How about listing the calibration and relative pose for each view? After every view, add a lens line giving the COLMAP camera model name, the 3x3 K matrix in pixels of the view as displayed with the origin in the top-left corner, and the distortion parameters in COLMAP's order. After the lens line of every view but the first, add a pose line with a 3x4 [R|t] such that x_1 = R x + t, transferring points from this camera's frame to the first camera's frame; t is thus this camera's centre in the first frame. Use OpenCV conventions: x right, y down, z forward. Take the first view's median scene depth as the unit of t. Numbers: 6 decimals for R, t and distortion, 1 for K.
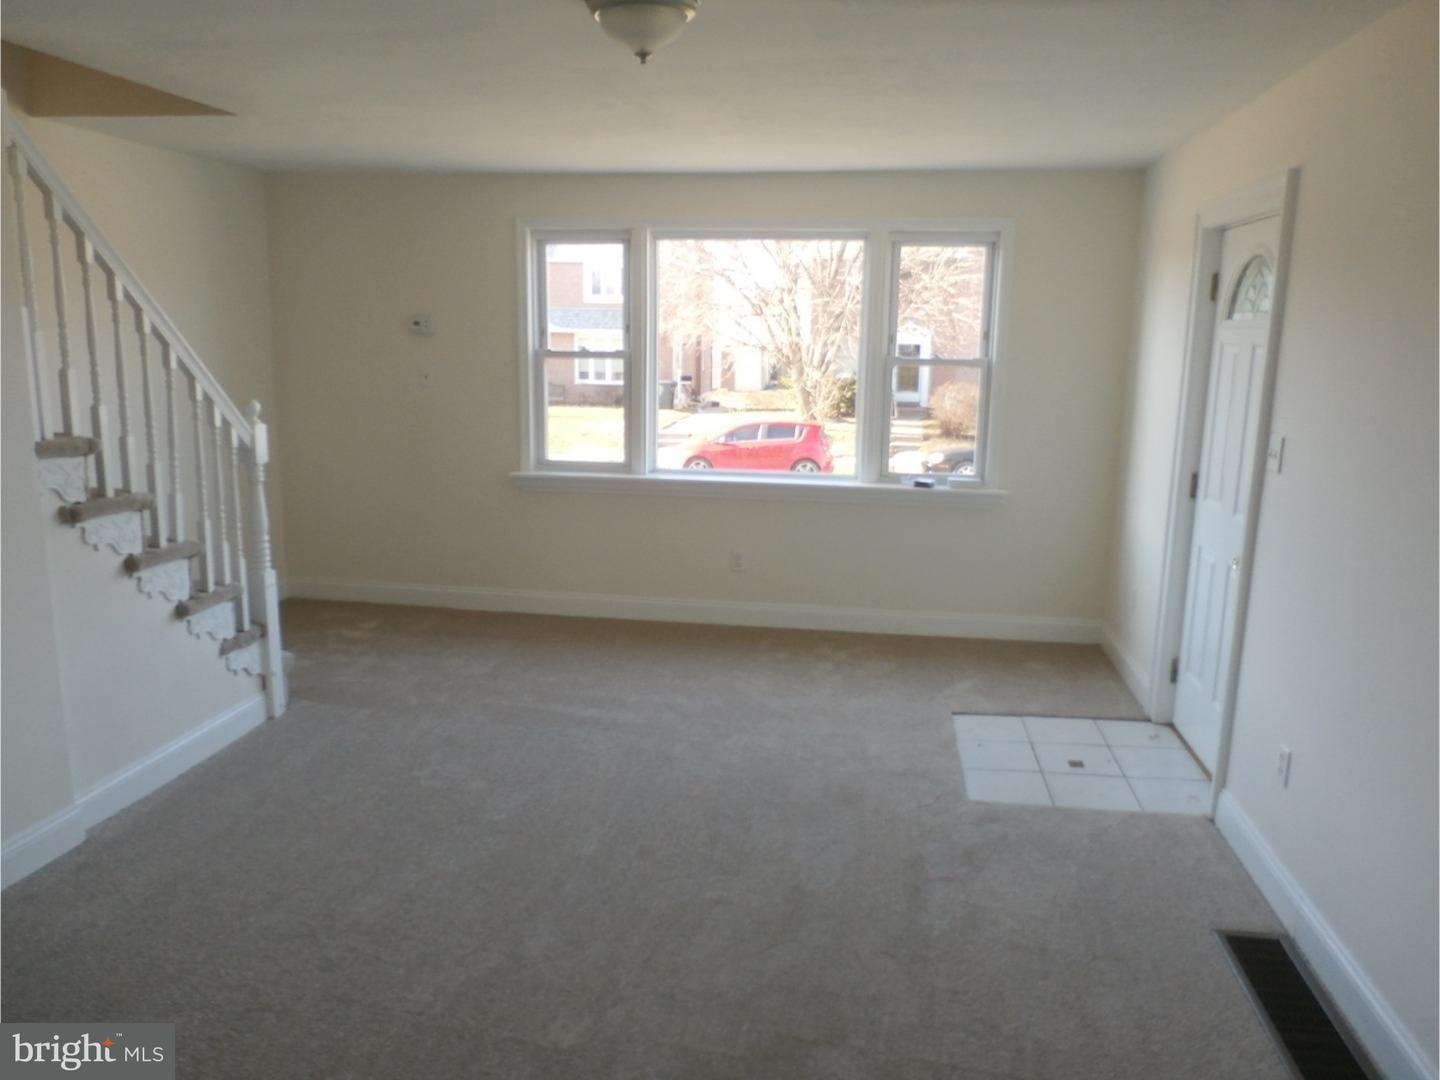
lens RADIAL K [[1097.9, 0, 721.9], [0, 1097.9, 548.7], [0, 0, 1]] dist [-0.000014, 0.004761]
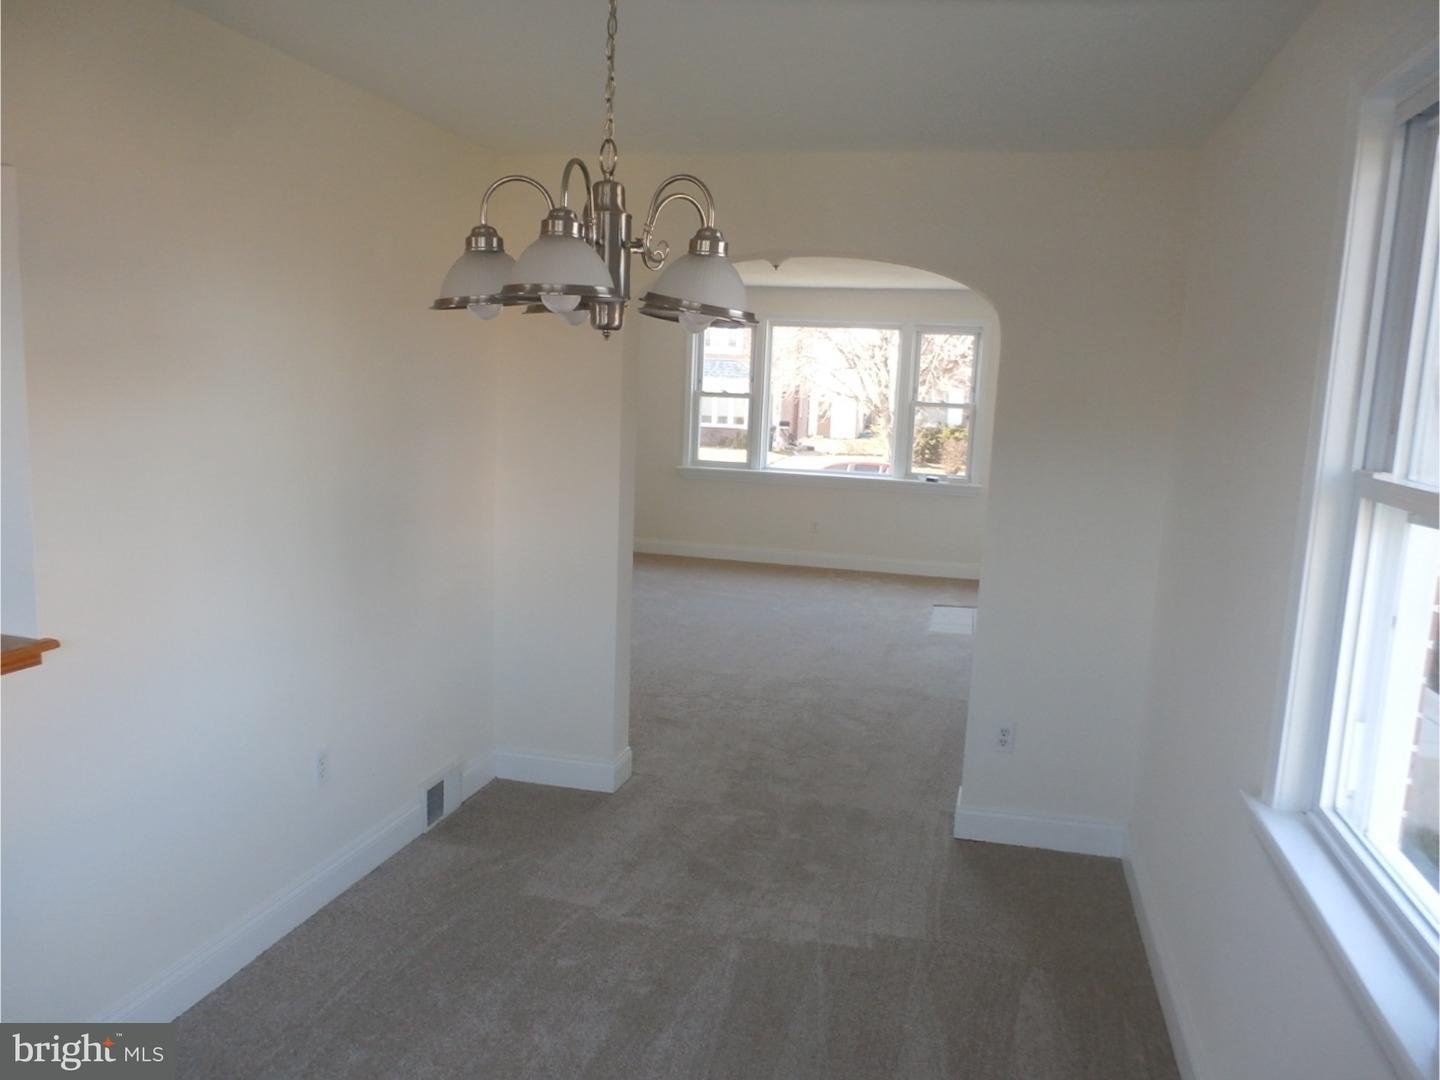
lens RADIAL K [[1097.9, 0, 721.9], [0, 1097.9, 548.7], [0, 0, 1]] dist [-0.000014, 0.004761]
pose [[0.995715, 0.038171, -0.084229, 0.002978], [-0.041776, 0.998266, -0.041460, 0.022904], [0.082500, 0.044802, 0.995584, -0.117869]]
